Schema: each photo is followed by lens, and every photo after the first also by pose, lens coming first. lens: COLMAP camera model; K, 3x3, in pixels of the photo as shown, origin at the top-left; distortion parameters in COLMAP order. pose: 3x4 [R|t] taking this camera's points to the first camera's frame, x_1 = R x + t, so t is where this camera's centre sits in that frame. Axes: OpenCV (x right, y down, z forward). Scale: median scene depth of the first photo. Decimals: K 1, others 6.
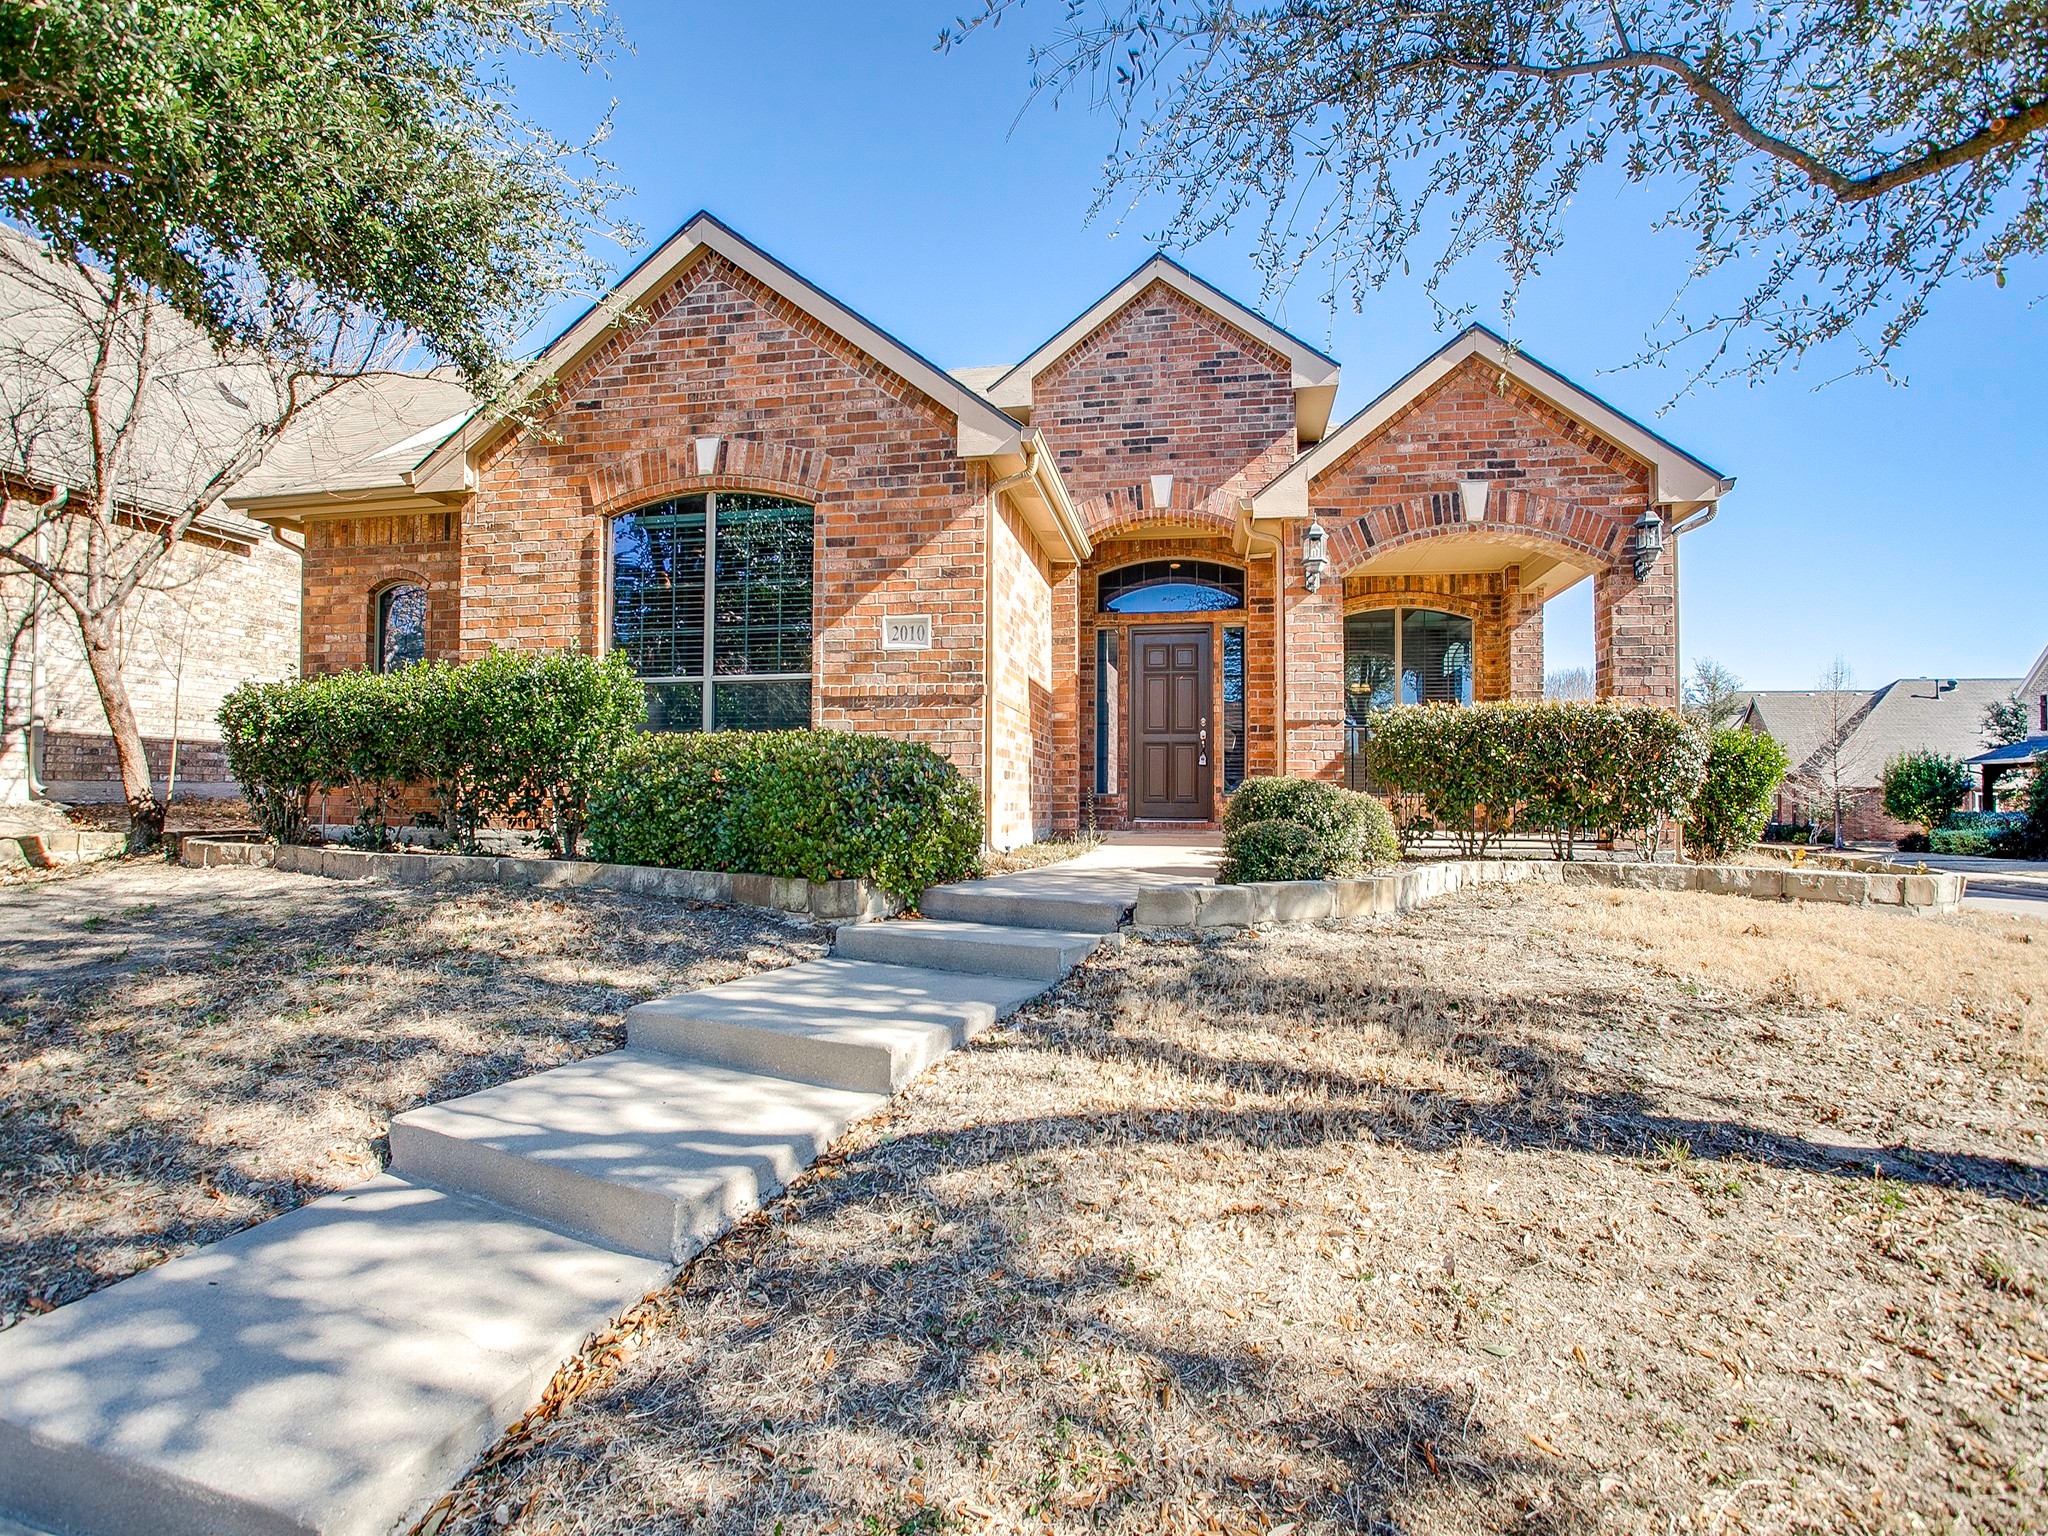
lens RADIAL K [[1017.7, 0, 1014.7], [0, 1017.7, 776.5], [0, 0, 1]] dist [-0.047764, 0.027869]
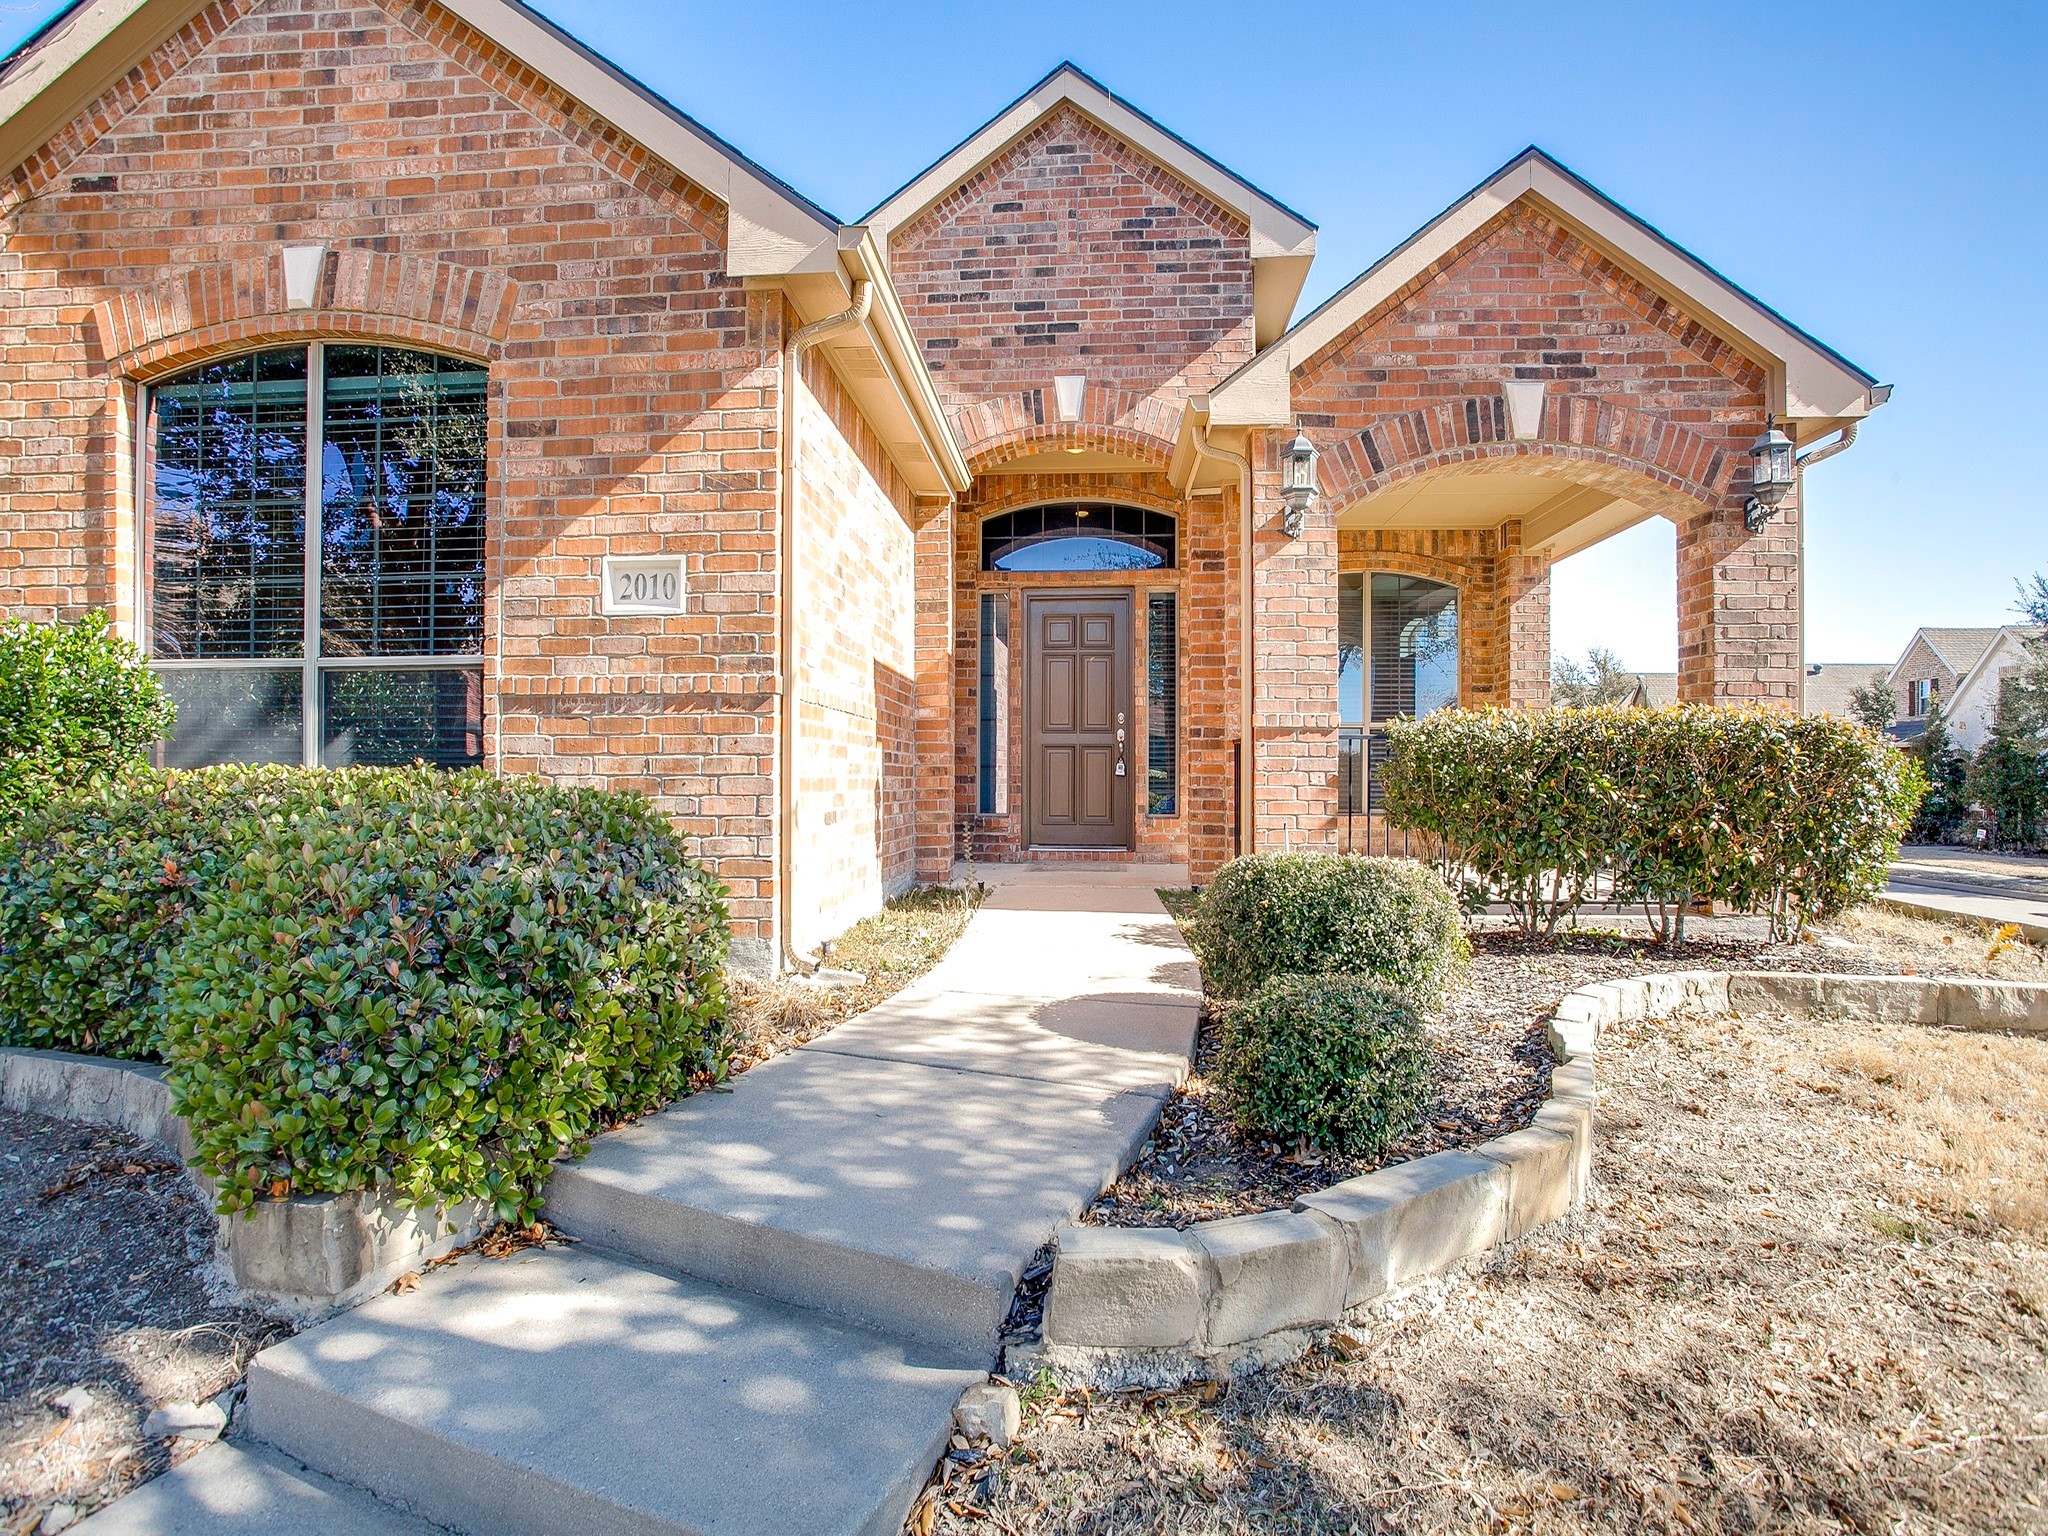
lens RADIAL K [[1016.7, 0, 1014.5], [0, 1016.7, 770.4], [0, 0, 1]] dist [-0.058834, 0.025678]
pose [[0.994445, -0.002646, 0.105224, 0.038037], [0.000475, 0.999787, 0.020656, -0.042402], [-0.105256, -0.020492, 0.994234, 0.358554]]
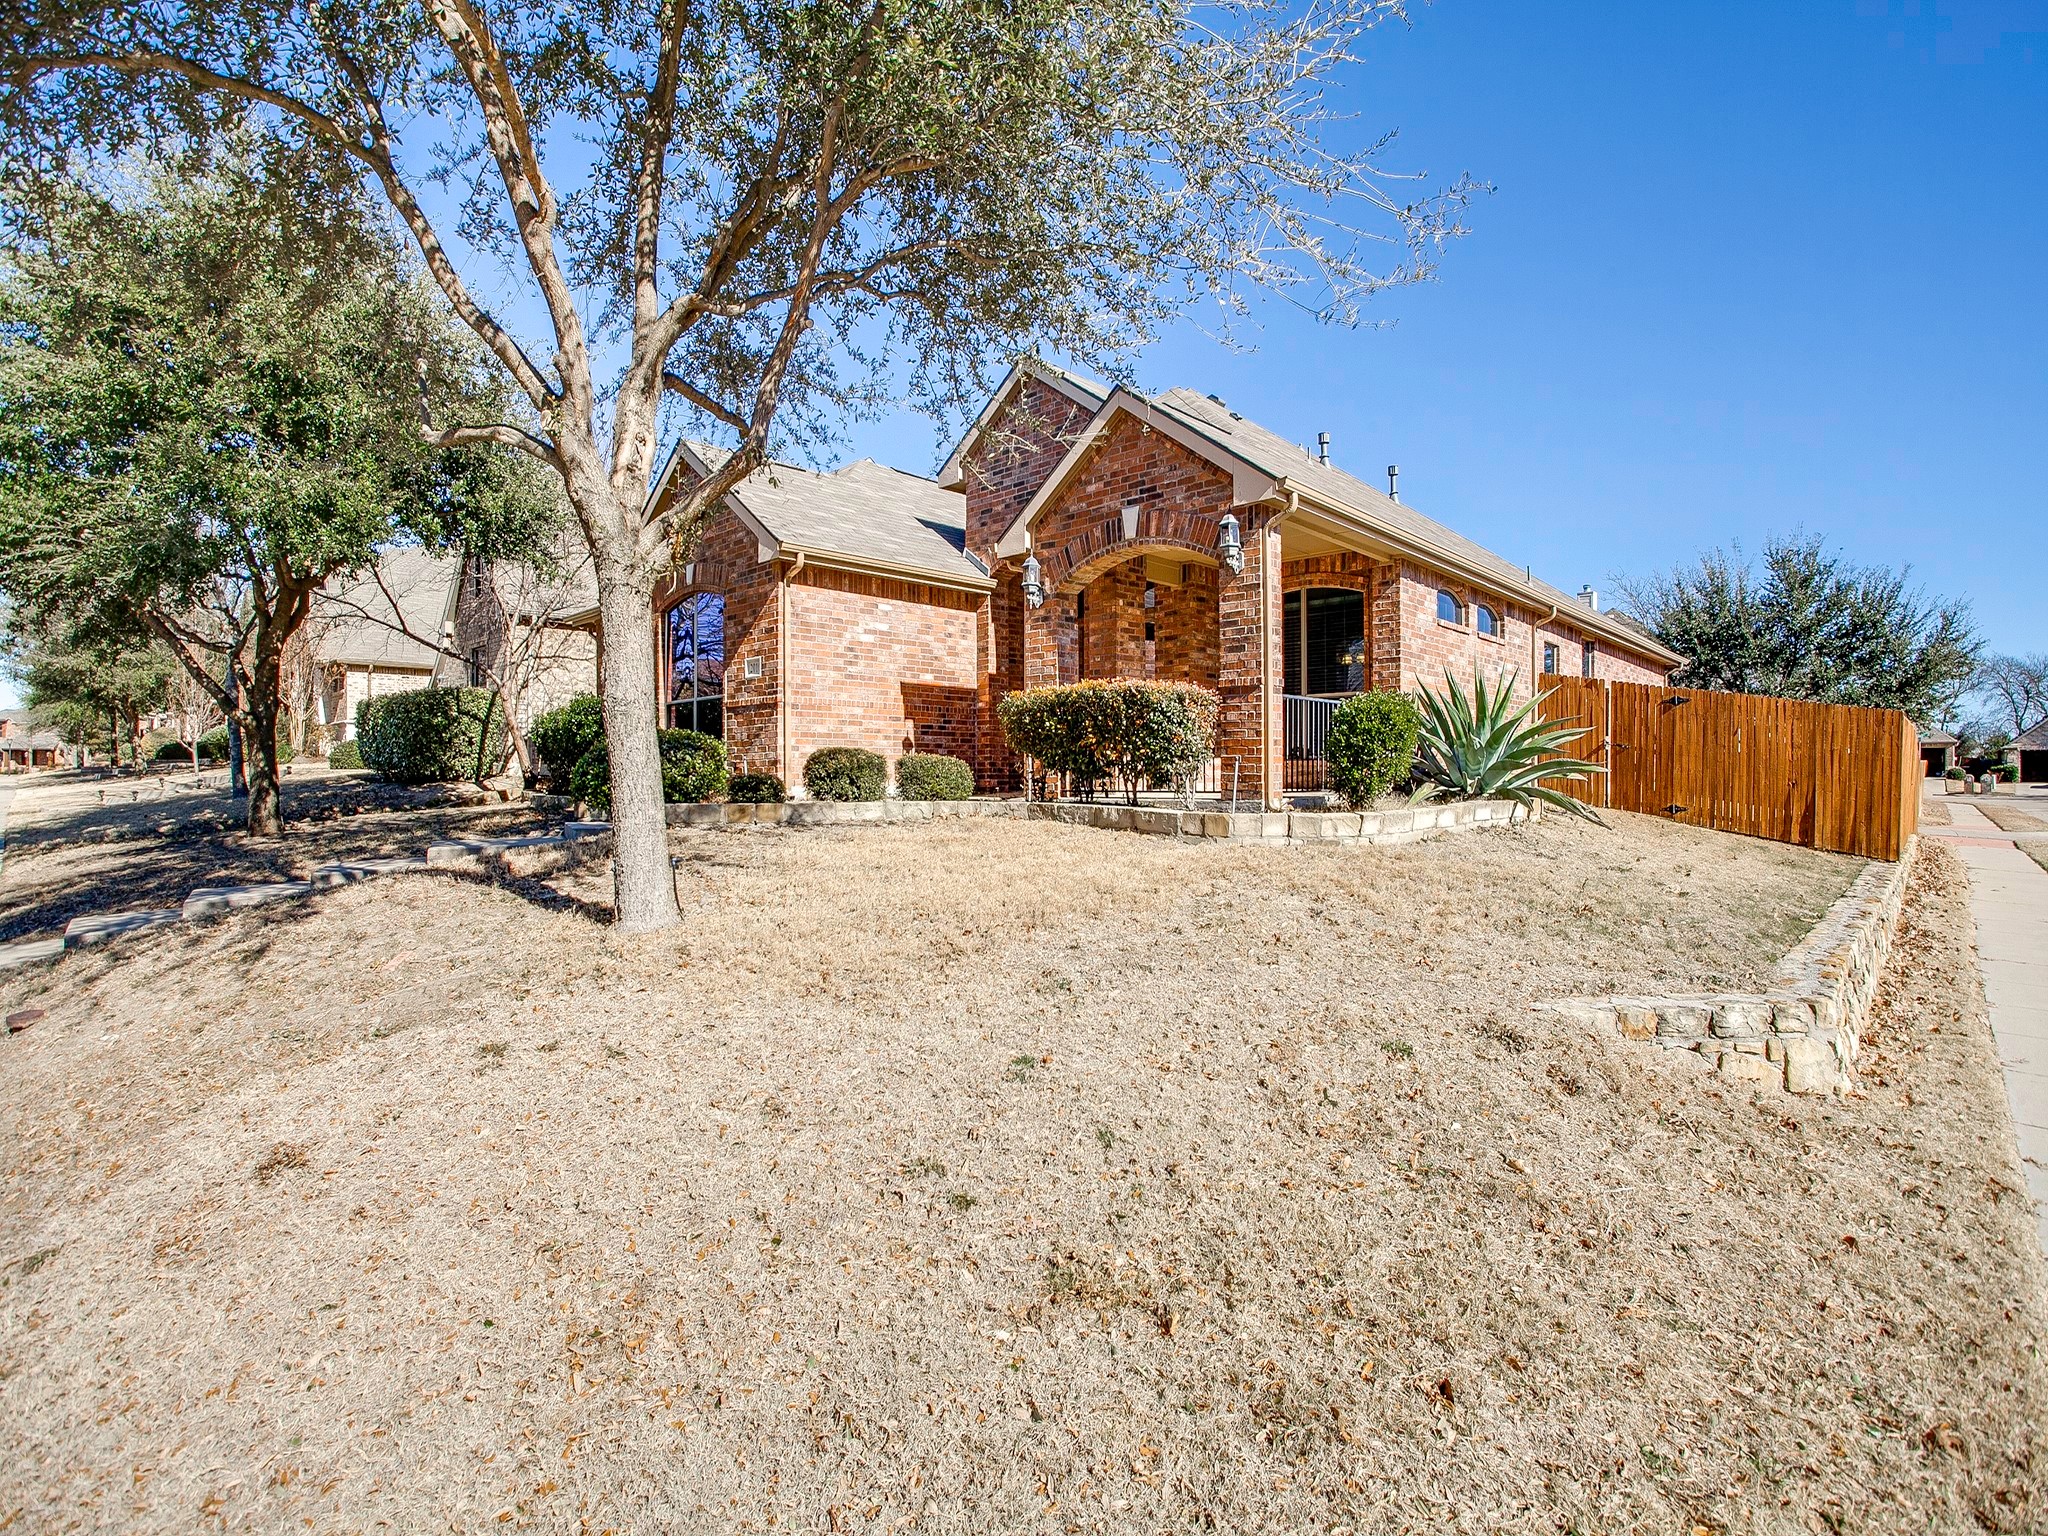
lens RADIAL K [[1016.7, 0, 1014.5], [0, 1016.7, 770.4], [0, 0, 1]] dist [-0.058834, 0.025678]
pose [[0.825978, -0.012594, -0.563562, 1.059488], [0.020637, 0.999756, 0.007904, 0.023380], [0.563325, -0.018159, 0.826036, -0.135150]]
